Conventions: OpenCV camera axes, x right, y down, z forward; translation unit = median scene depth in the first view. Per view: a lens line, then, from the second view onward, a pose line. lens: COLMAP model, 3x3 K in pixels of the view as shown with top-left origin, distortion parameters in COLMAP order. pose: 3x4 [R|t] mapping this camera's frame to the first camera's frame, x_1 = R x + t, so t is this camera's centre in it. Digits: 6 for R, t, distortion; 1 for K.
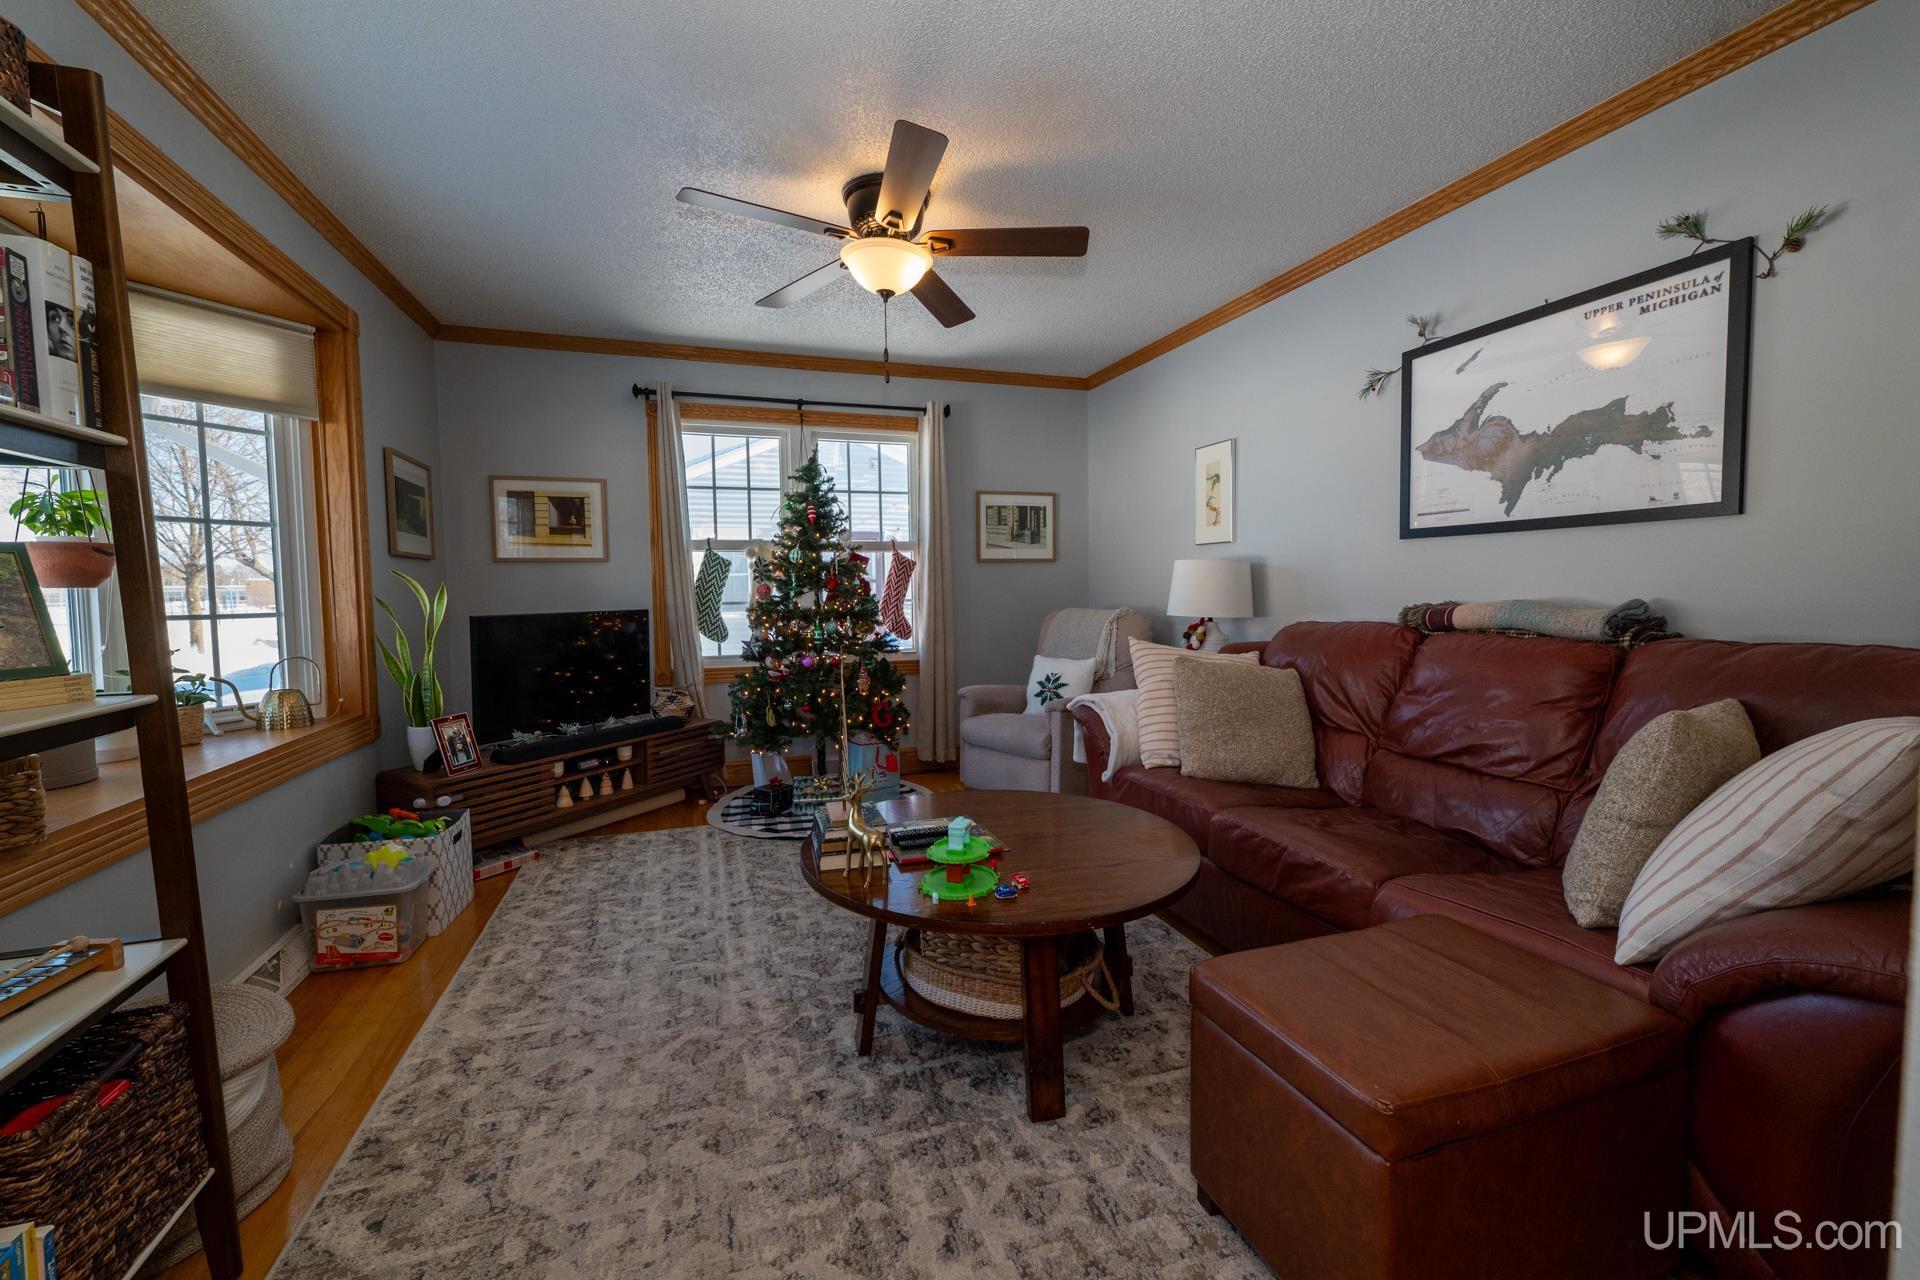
lens RADIAL K [[789.3, 0, 959.9], [0, 789.3, 636.3], [0, 0, 1]] dist [-0.001735, -0.000114]
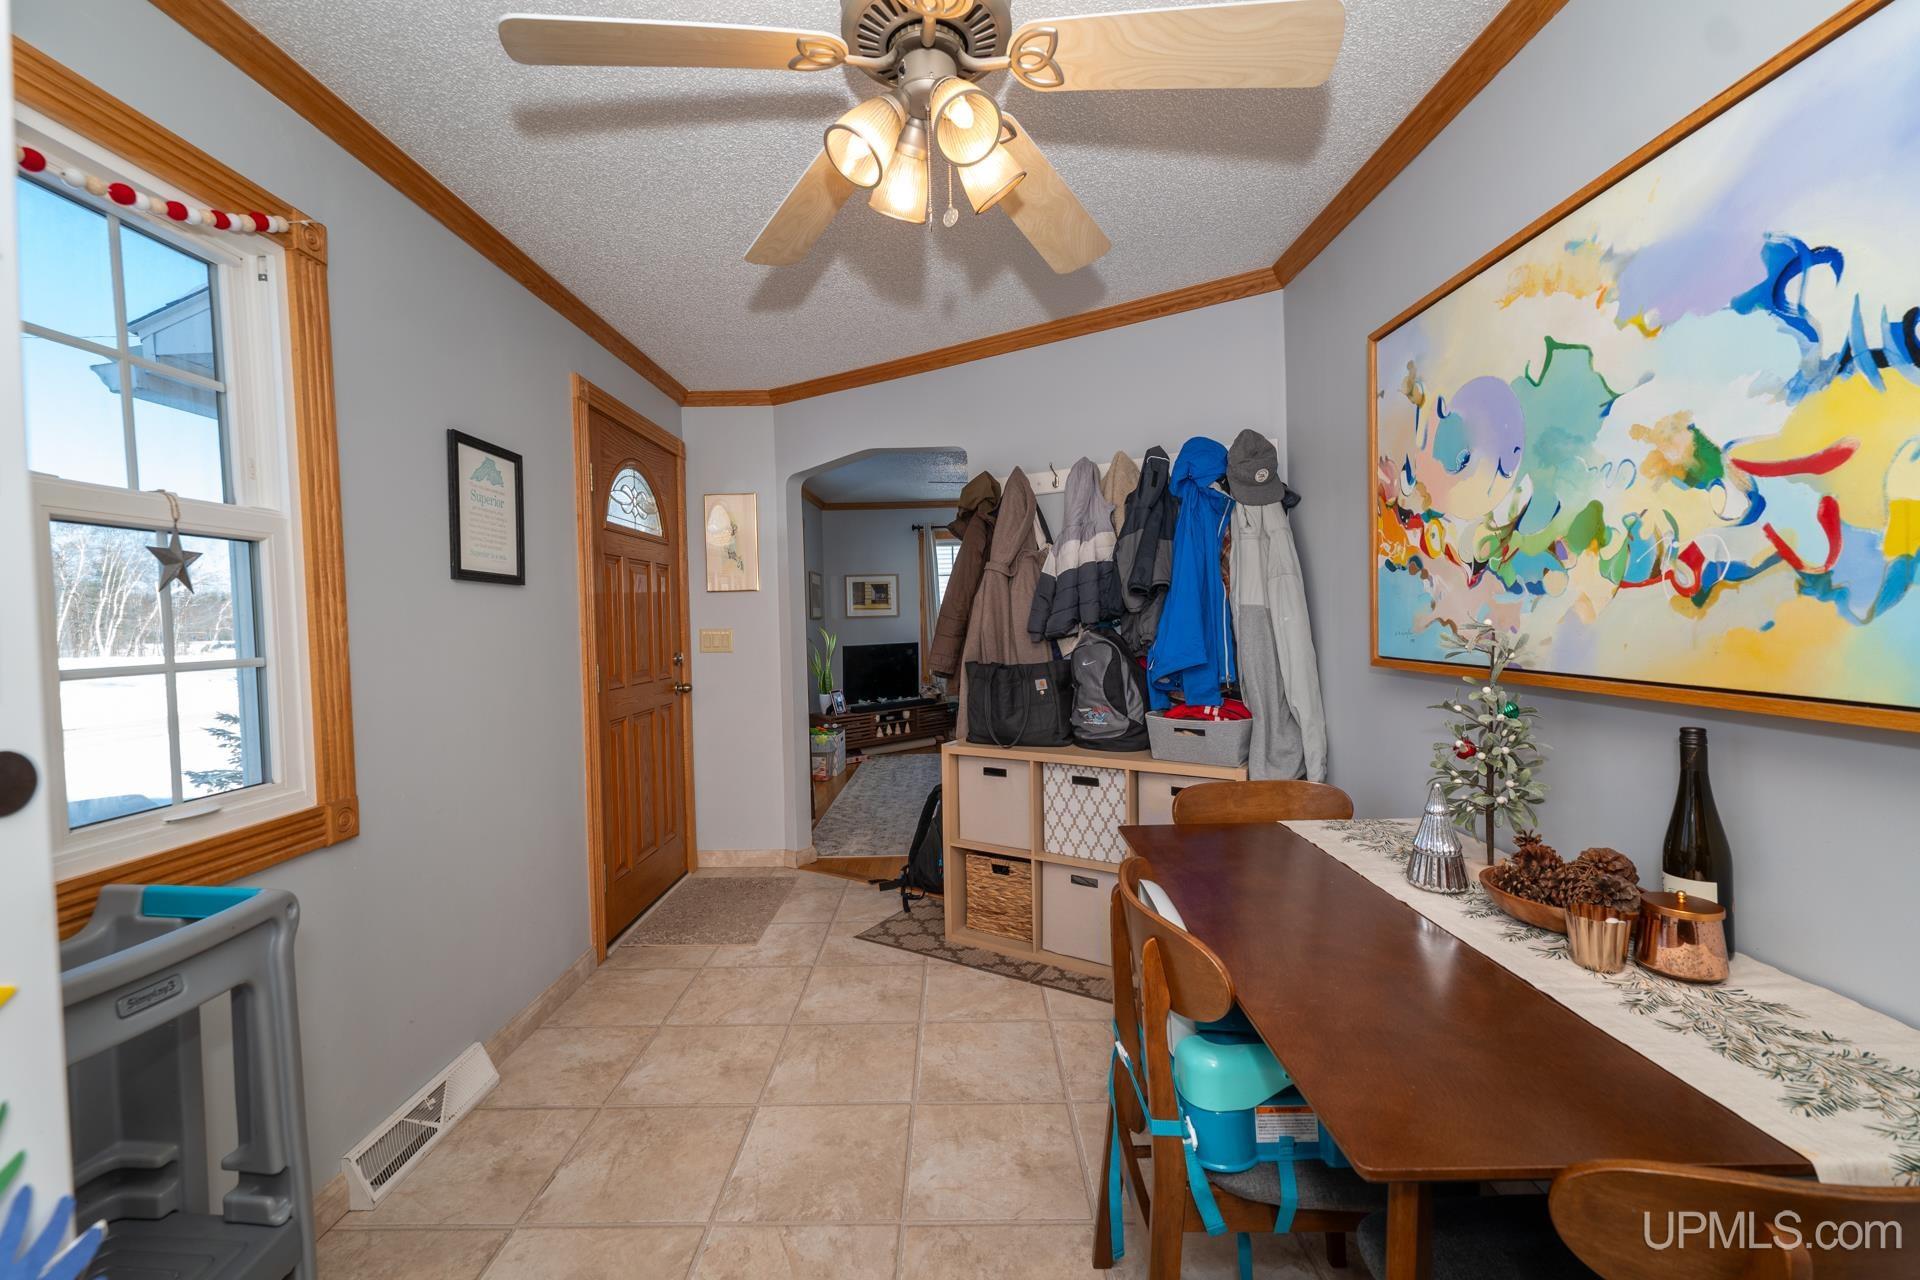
lens RADIAL K [[789.3, 0, 961.0], [0, 789.3, 642.3], [0, 0, 1]] dist [-0.001735, -0.000114]
pose [[0.945350, -0.002161, -0.326049, 0.377658], [-0.006051, 0.999690, -0.024170, 0.012850], [0.326000, 0.024822, 0.945044, -0.893995]]
